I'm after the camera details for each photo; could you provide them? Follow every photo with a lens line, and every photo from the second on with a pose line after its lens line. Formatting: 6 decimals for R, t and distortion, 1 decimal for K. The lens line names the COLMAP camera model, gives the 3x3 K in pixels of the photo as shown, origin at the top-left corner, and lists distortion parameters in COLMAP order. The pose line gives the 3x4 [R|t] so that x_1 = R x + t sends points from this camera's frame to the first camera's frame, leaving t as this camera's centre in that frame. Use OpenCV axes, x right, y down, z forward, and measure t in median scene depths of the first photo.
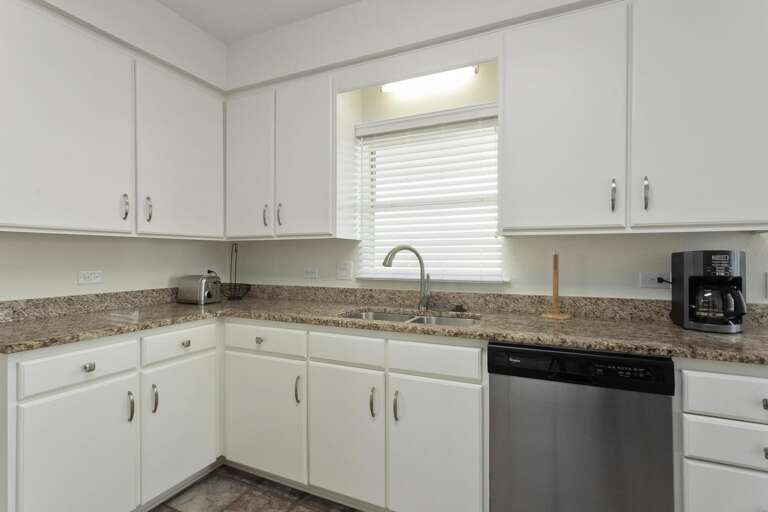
lens RADIAL K [[380.3, 0, 379.1], [0, 380.3, 252.8], [0, 0, 1]] dist [0.024190, 0.001112]
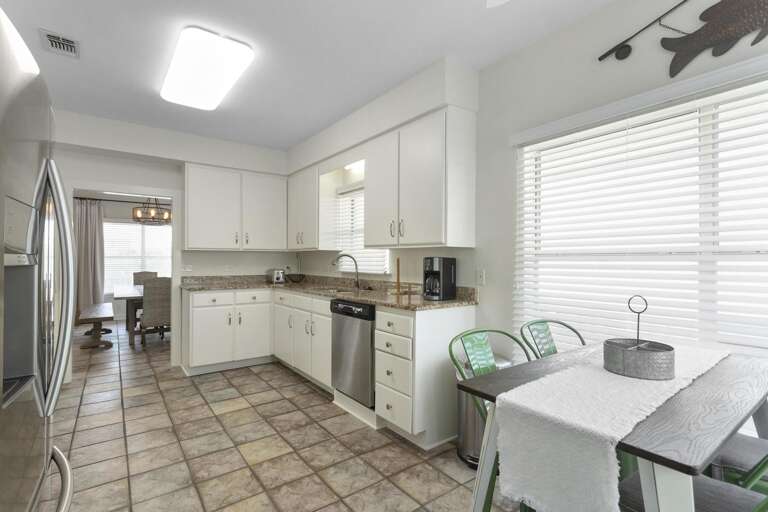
lens RADIAL K [[380.3, 0, 389.7], [0, 380.3, 258.5], [0, 0, 1]] dist [0.024190, 0.001112]
pose [[0.884072, 0.004964, -0.467324, 1.113175], [-0.005798, 0.999983, -0.000348, 0.002300], [0.467314, 0.003017, 0.884086, -0.545676]]
